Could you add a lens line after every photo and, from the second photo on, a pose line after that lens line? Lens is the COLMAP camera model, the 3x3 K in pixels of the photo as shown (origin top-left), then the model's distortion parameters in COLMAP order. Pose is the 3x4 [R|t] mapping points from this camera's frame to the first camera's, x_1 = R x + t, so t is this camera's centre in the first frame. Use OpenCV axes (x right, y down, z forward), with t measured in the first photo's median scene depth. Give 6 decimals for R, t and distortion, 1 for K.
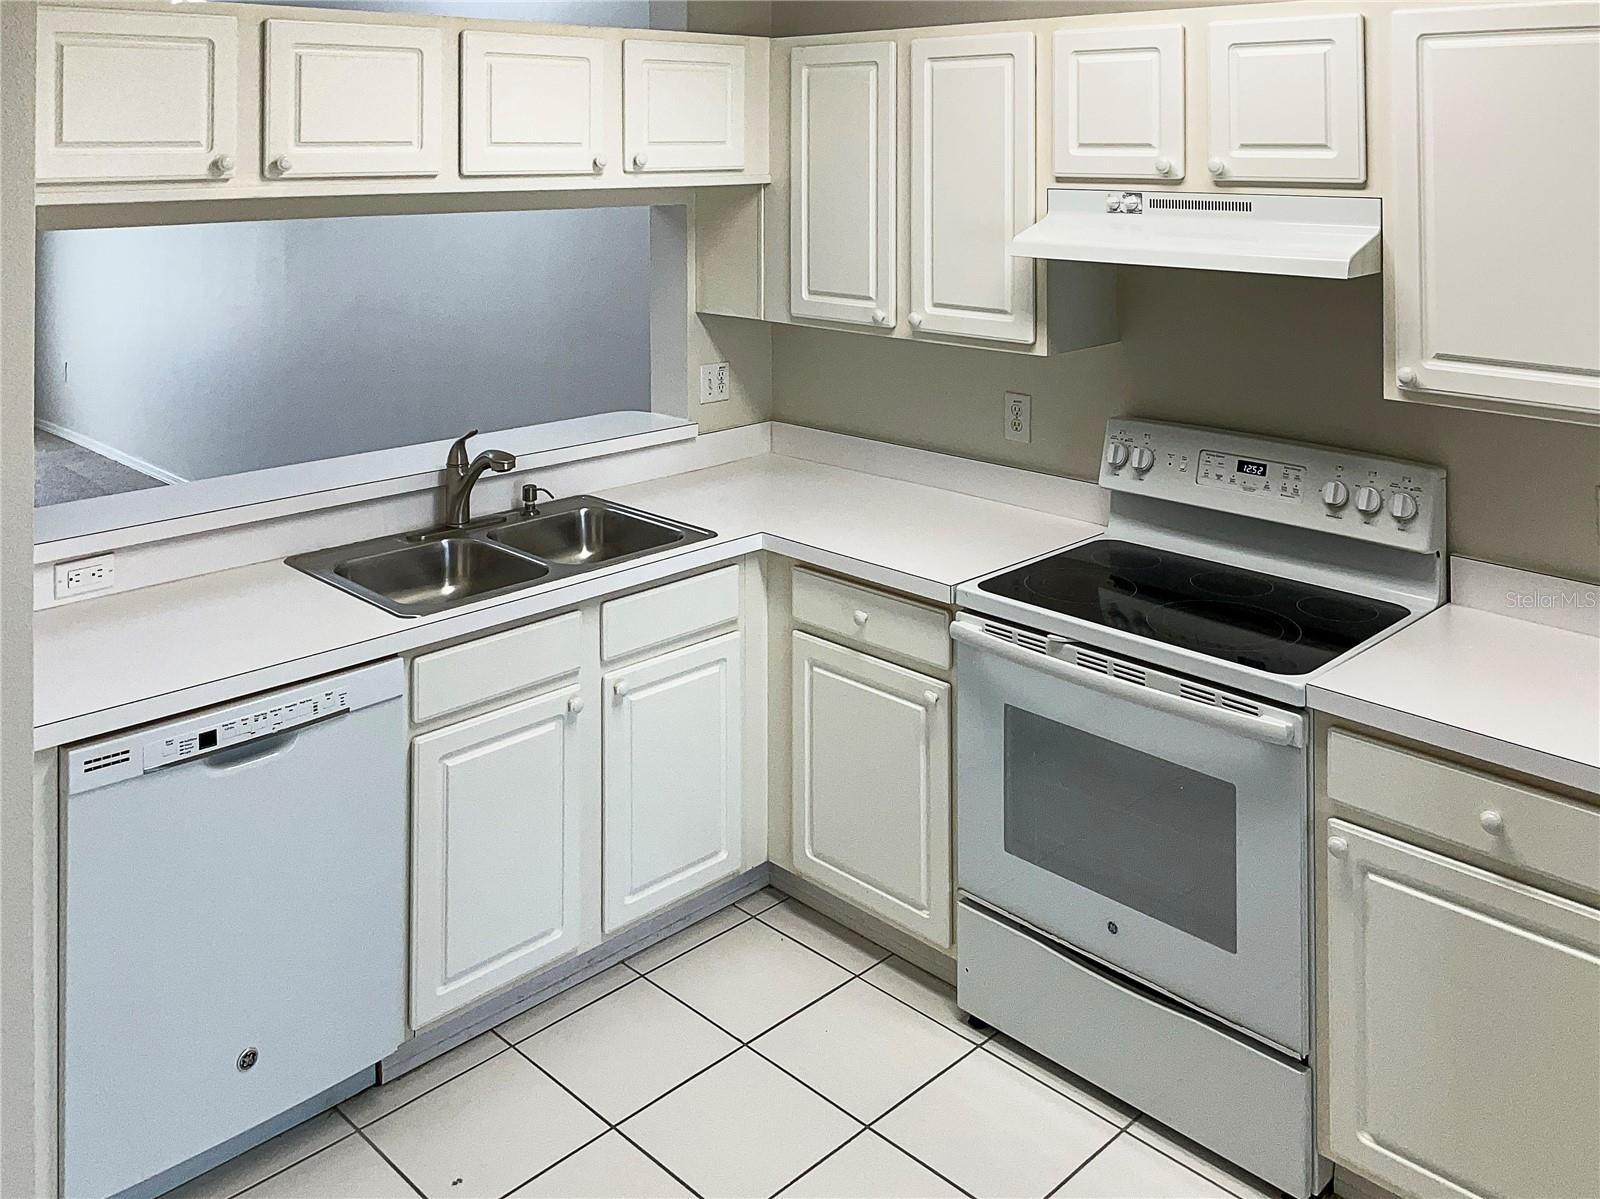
lens RADIAL K [[1375.9, 0, 800.0], [0, 1375.9, 599.5], [0, 0, 1]] dist [0.118430, -0.123518]
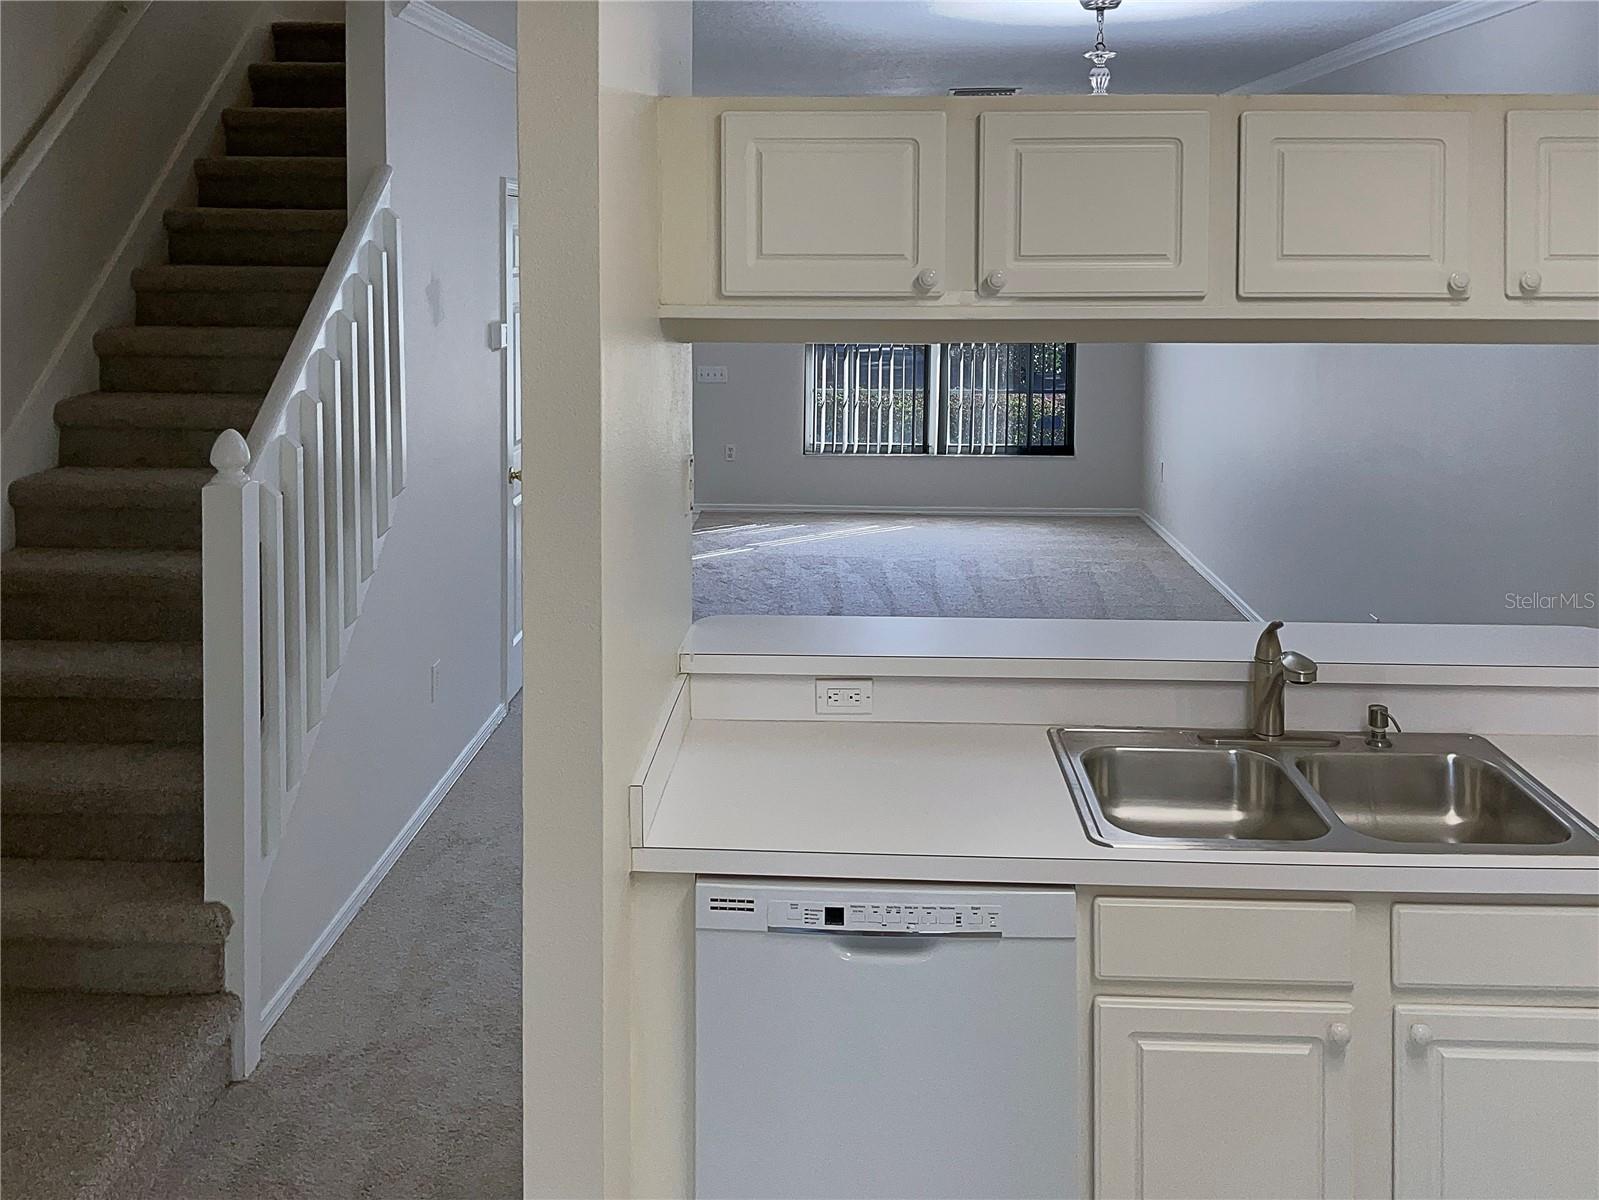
lens RADIAL K [[1447.8, 0, 800.7], [0, 1447.8, 533.0], [0, 0, 1]] dist [0.047334, -0.010357]
pose [[0.685777, 0.148561, -0.712488, 0.152131], [-0.239787, 0.970408, -0.028458, -0.089614], [0.687177, 0.190361, 0.701107, 0.275026]]
